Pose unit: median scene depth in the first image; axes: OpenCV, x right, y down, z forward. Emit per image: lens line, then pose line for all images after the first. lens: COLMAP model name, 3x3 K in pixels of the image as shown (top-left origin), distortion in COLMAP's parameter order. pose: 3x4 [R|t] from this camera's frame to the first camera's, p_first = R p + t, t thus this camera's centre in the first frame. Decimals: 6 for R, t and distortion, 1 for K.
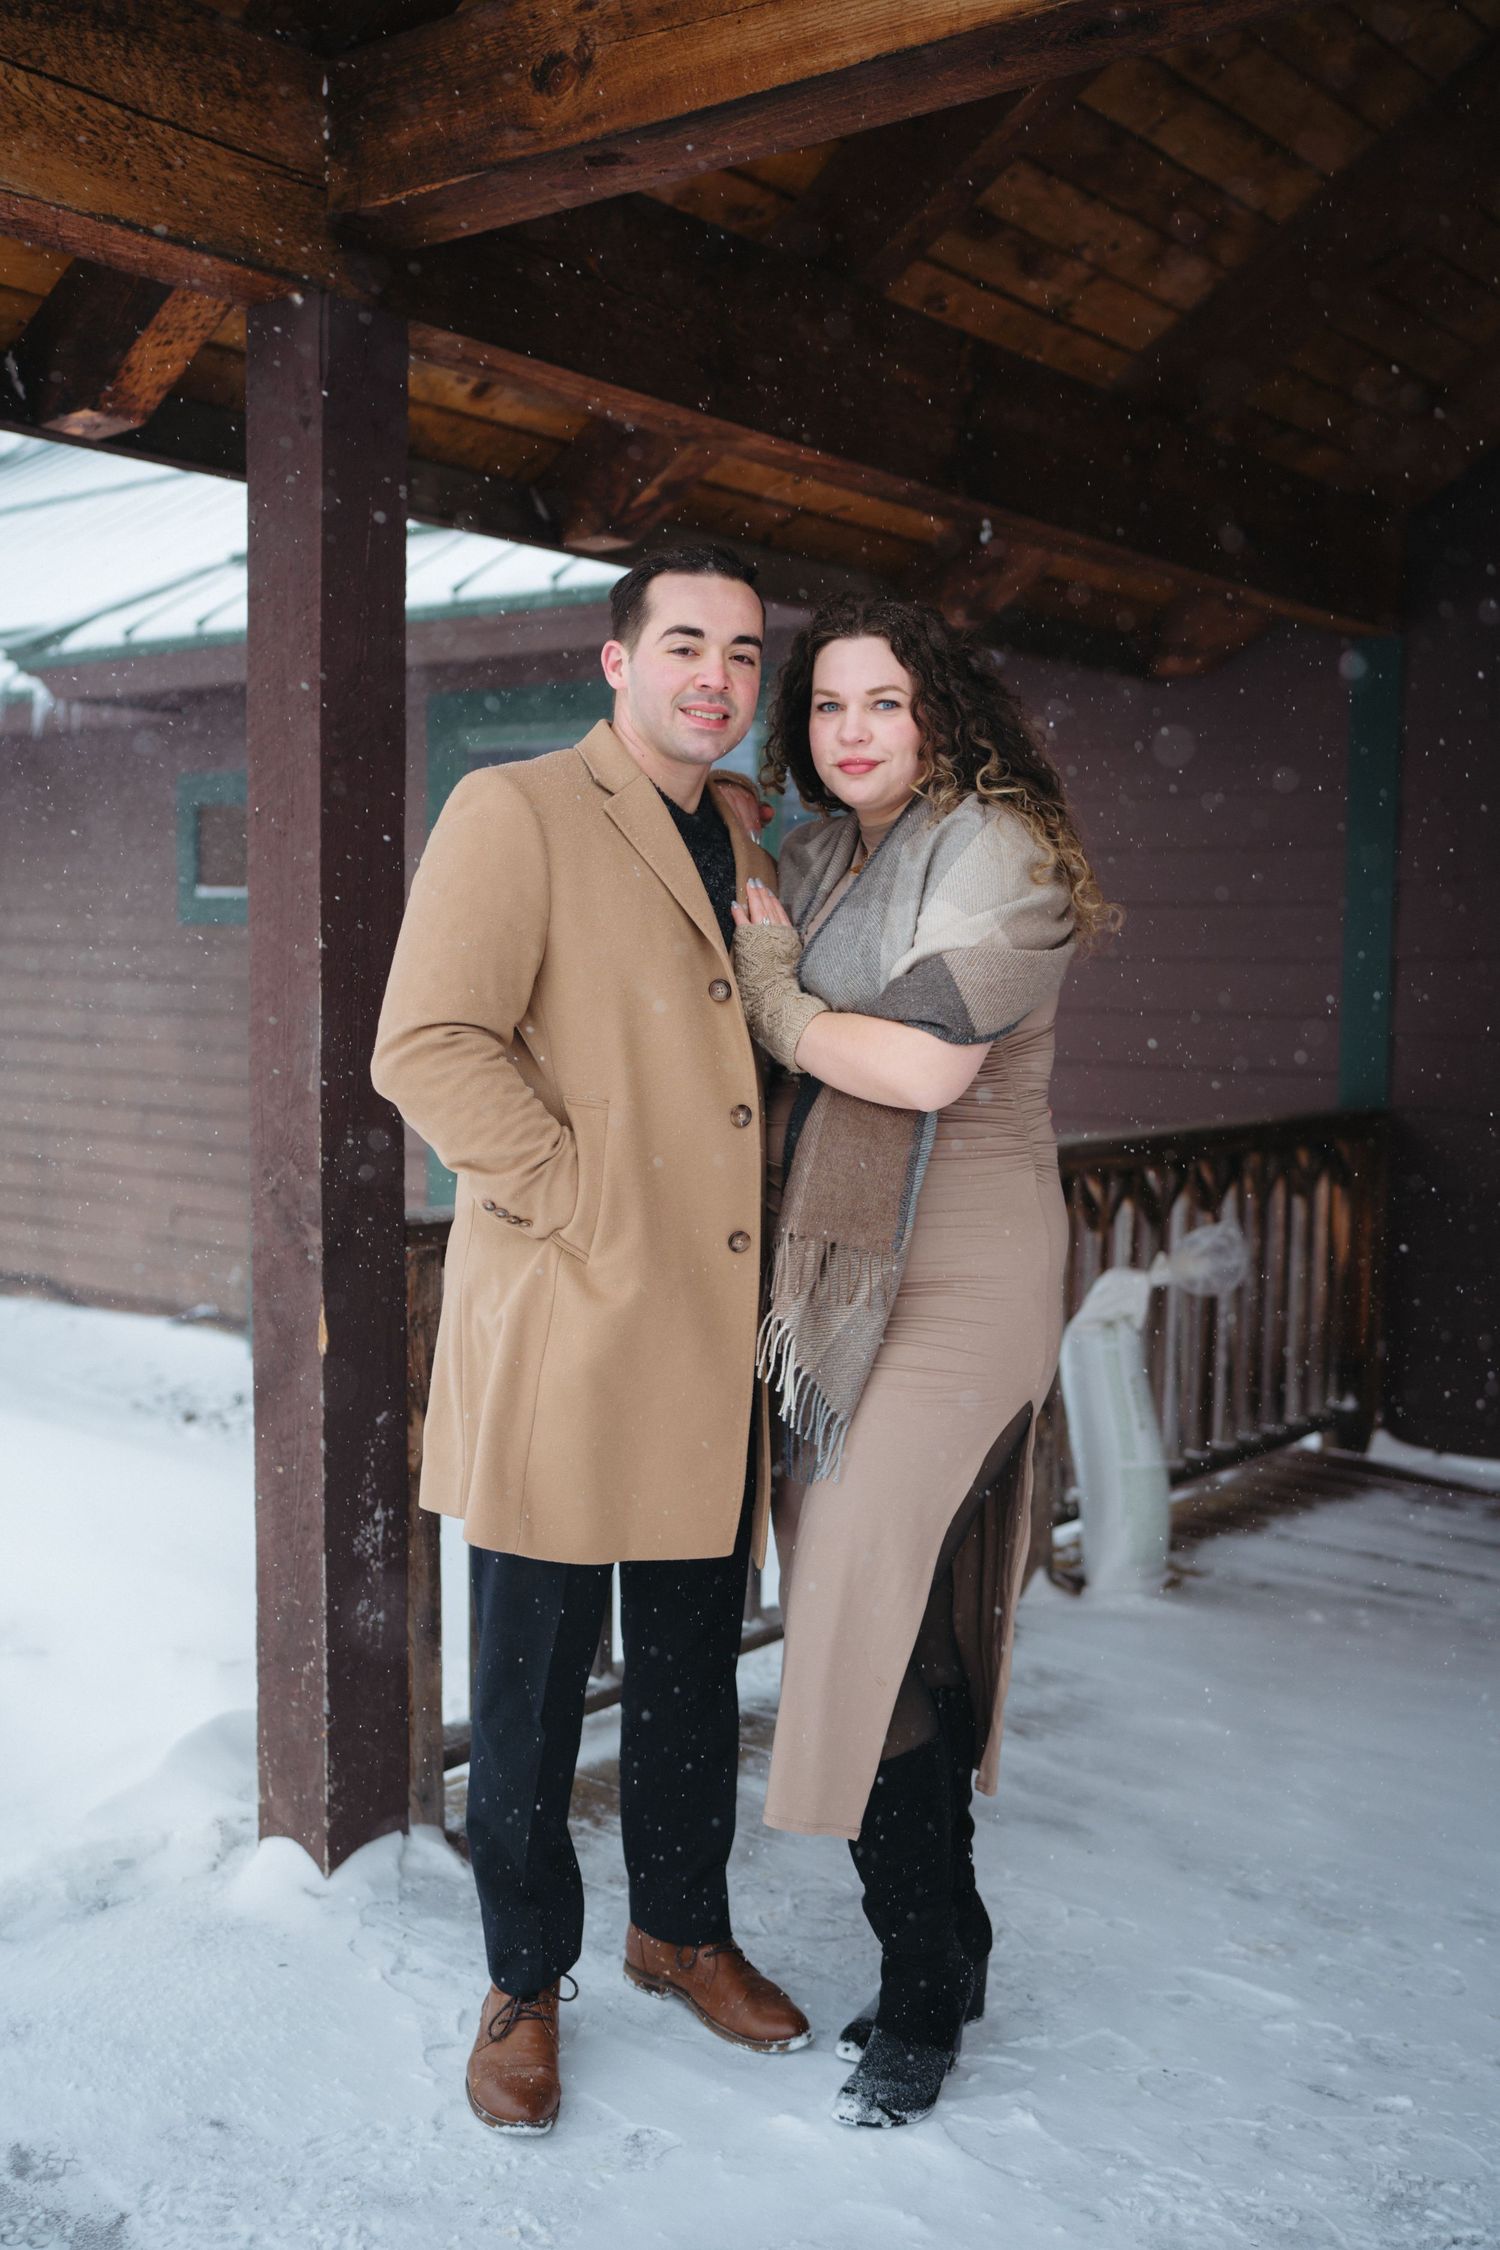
lens RADIAL K [[2160.9, 0, 846.1], [0, 2160.9, 1139.7], [0, 0, 1]] dist [0.006864, 0.006661]
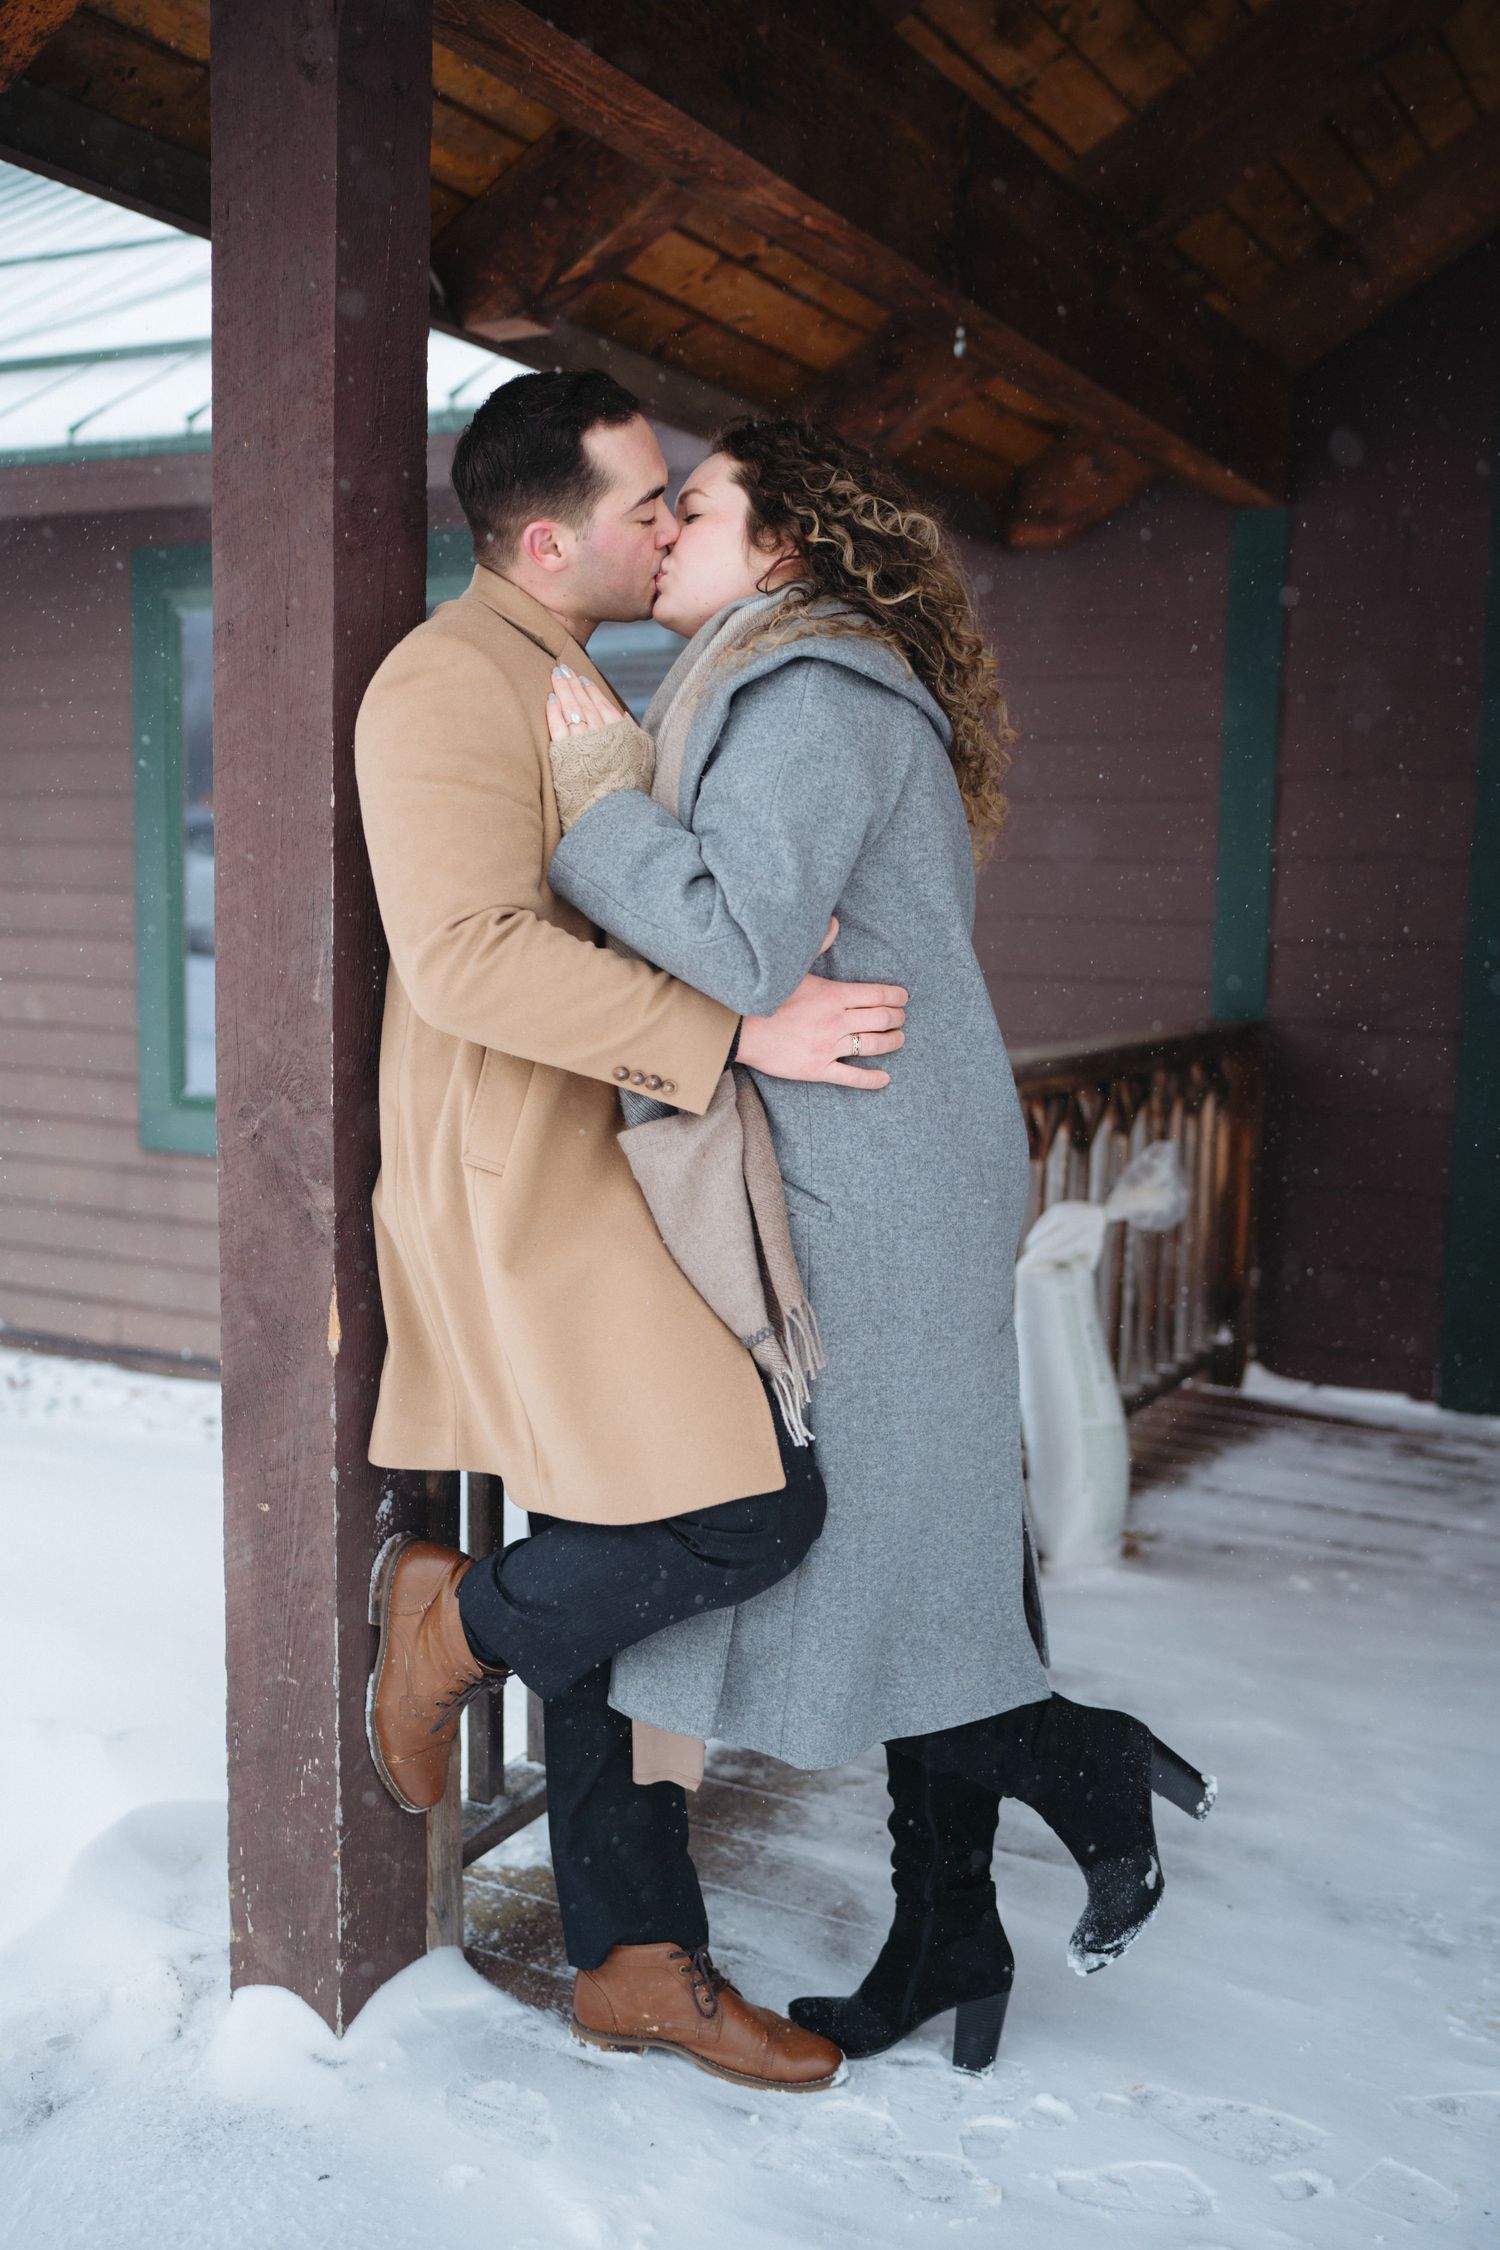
lens RADIAL K [[2160.9, 0, 846.1], [0, 2160.9, 1139.7], [0, 0, 1]] dist [0.006864, 0.006661]
pose [[0.983073, -0.014725, 0.182622, -0.142691], [0.007601, 0.999185, 0.039647, -0.002212], [-0.183056, -0.037588, 0.982384, 0.165412]]
